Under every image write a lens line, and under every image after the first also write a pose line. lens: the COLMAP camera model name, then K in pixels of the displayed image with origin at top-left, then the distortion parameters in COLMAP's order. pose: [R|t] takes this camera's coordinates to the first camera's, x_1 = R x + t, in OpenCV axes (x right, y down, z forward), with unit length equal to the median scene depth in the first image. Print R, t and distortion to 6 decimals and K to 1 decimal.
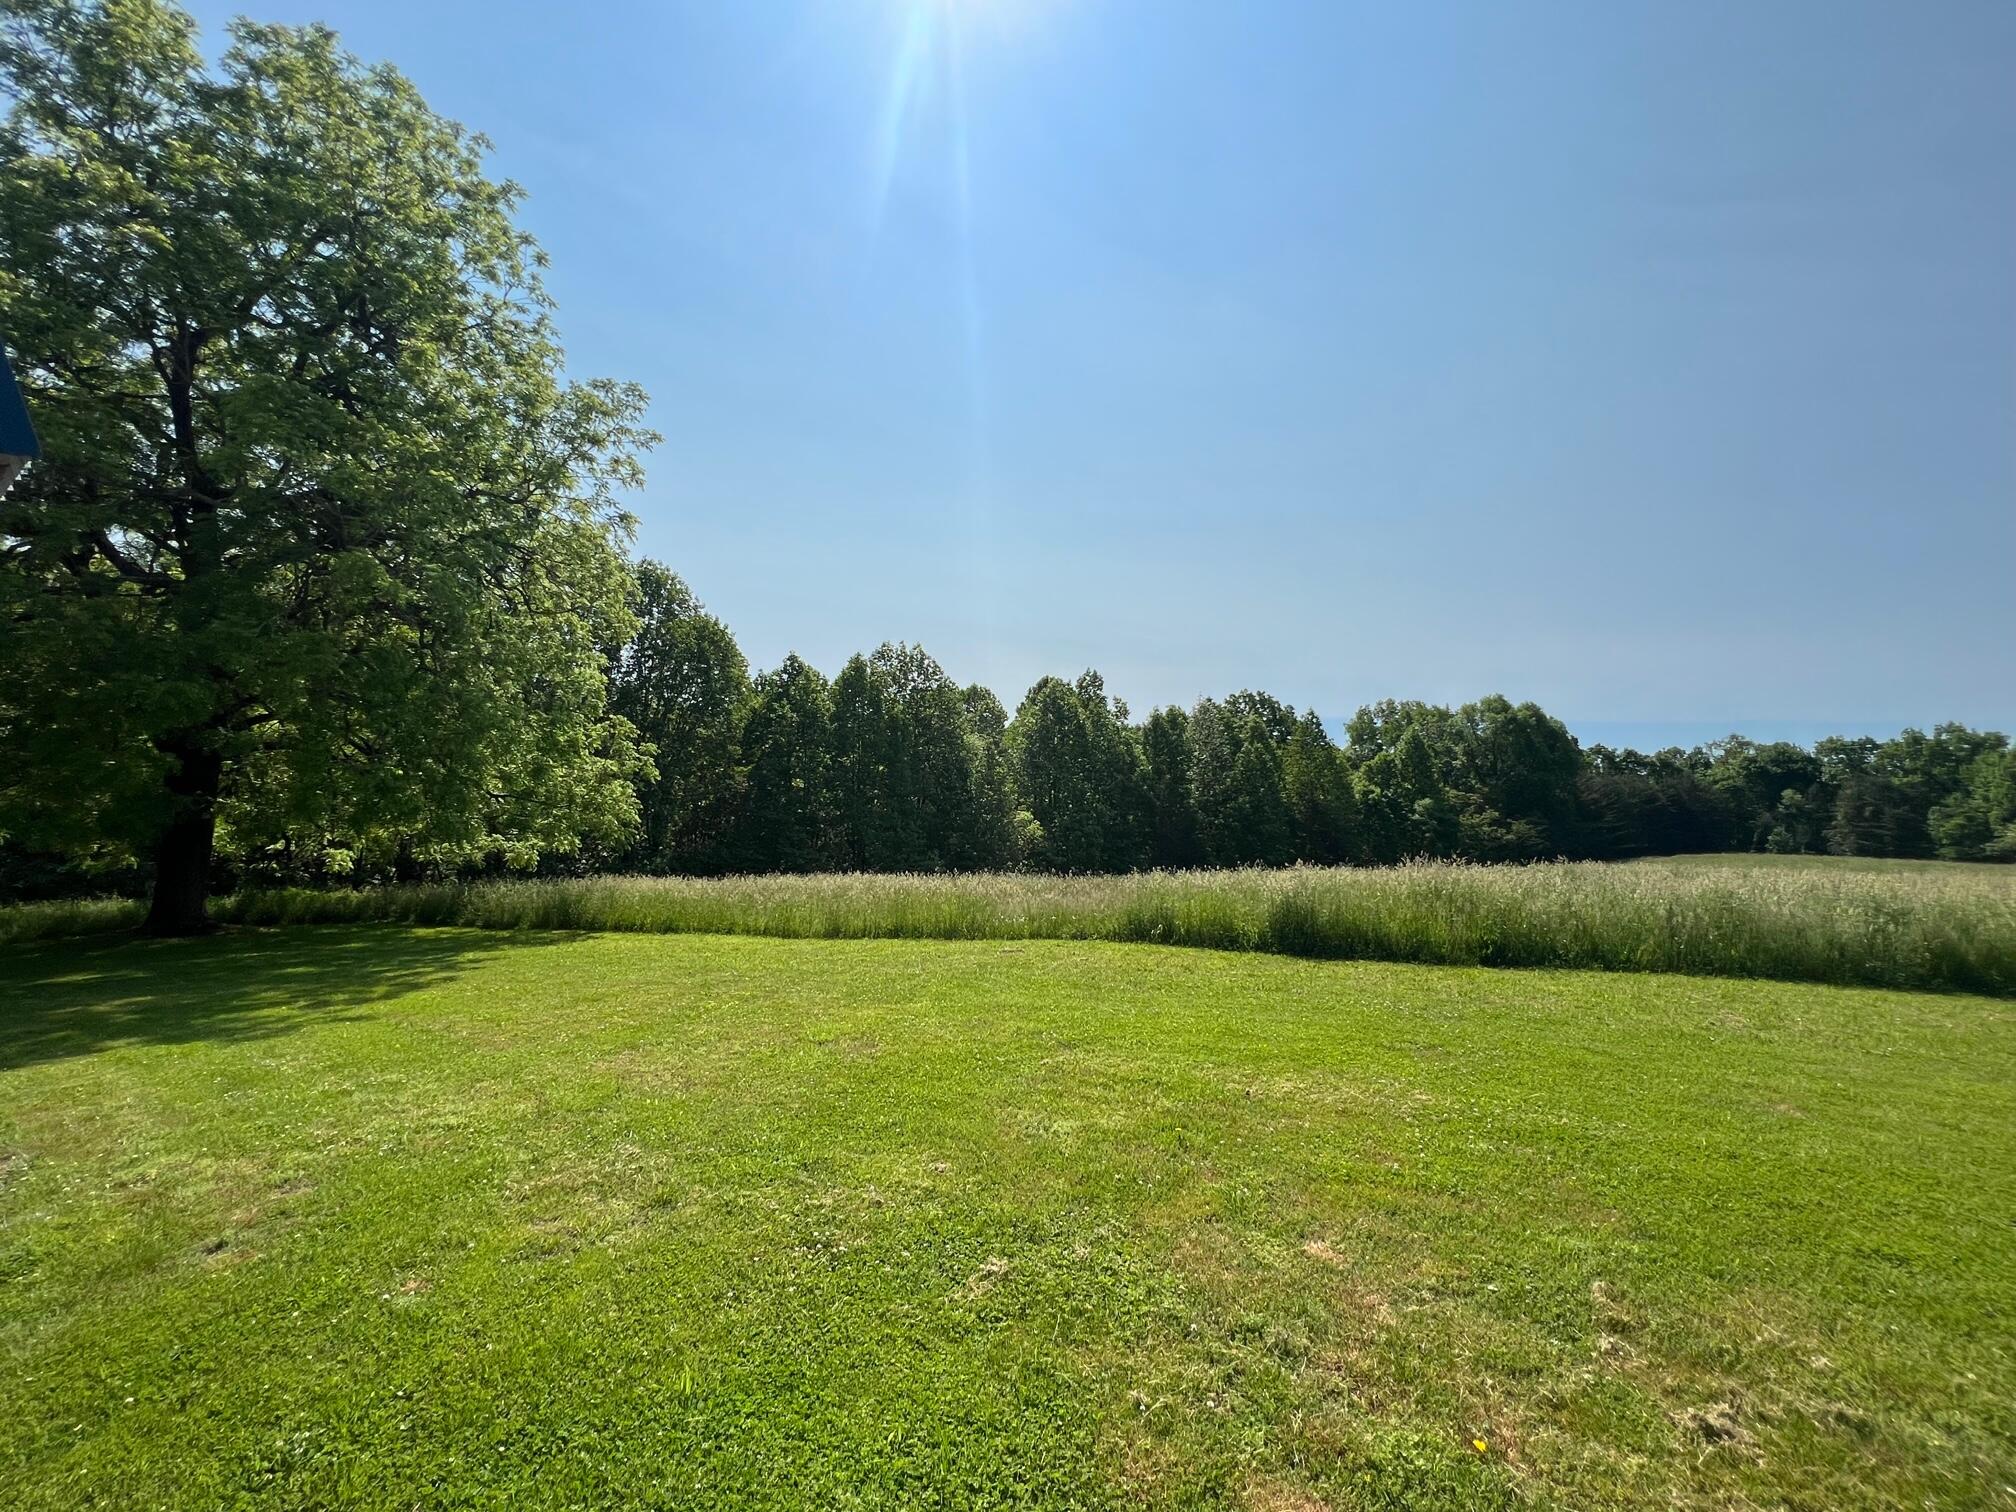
lens RADIAL K [[842.3, 0, 995.9], [0, 842.3, 750.8], [0, 0, 1]] dist [-0.000080, 0.000599]
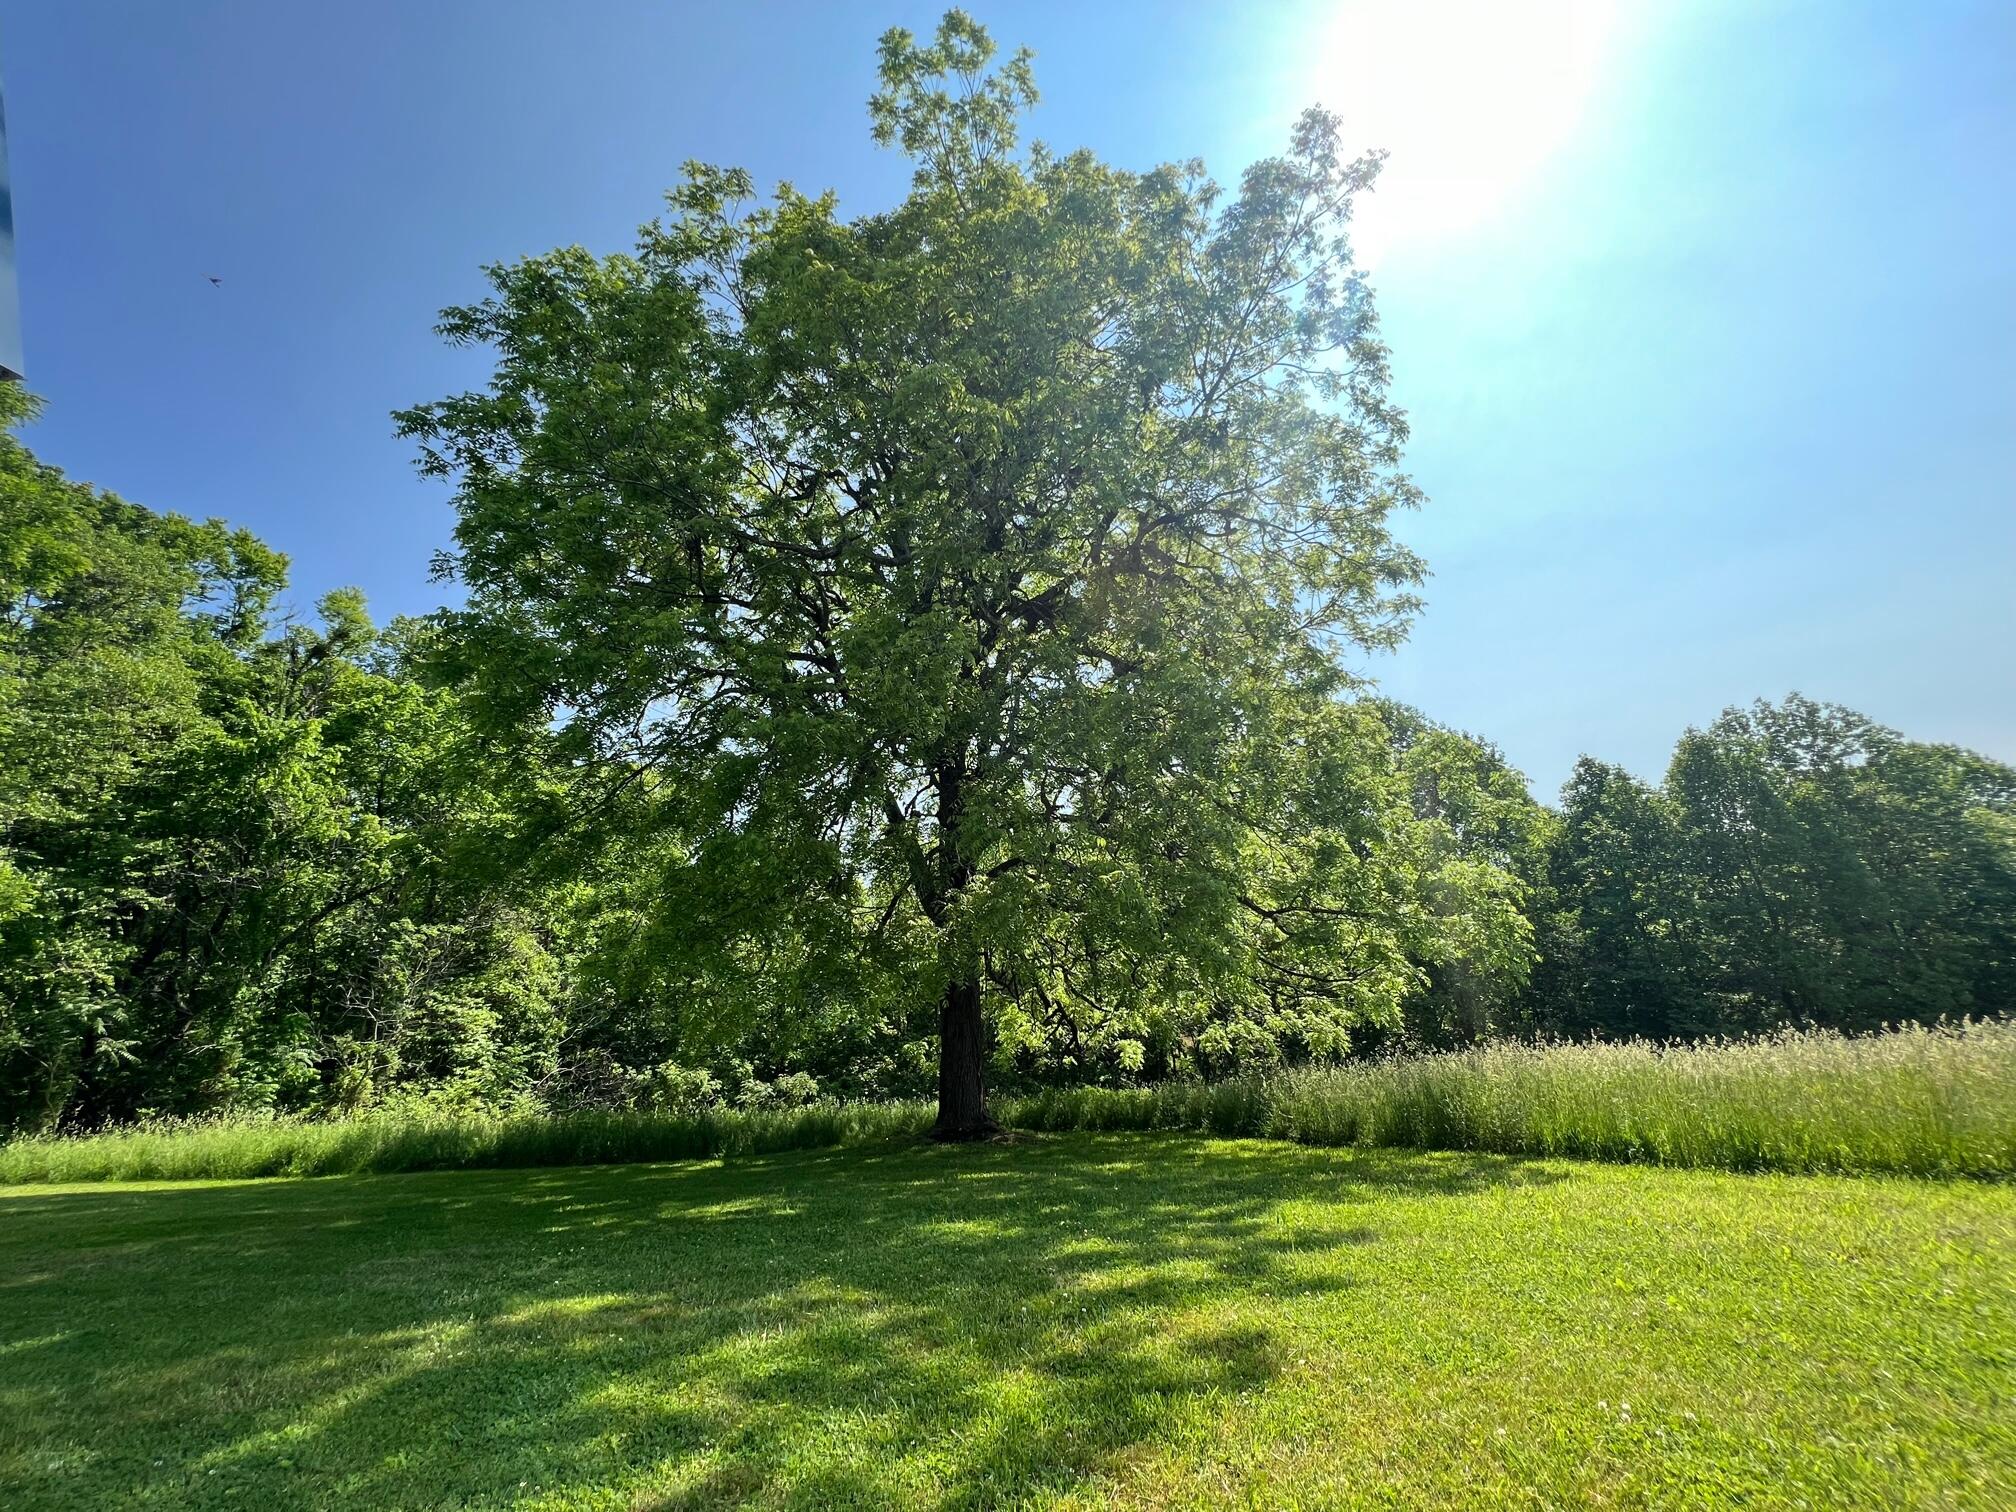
lens RADIAL K [[808.1, 0, 1003.3], [0, 808.1, 752.4], [0, 0, 1]] dist [0.001350, 0.000083]
pose [[0.657655, -0.304428, -0.689067, -0.256024], [0.128359, 0.946617, -0.295704, 0.086496], [0.742303, 0.106023, 0.661623, 0.413464]]
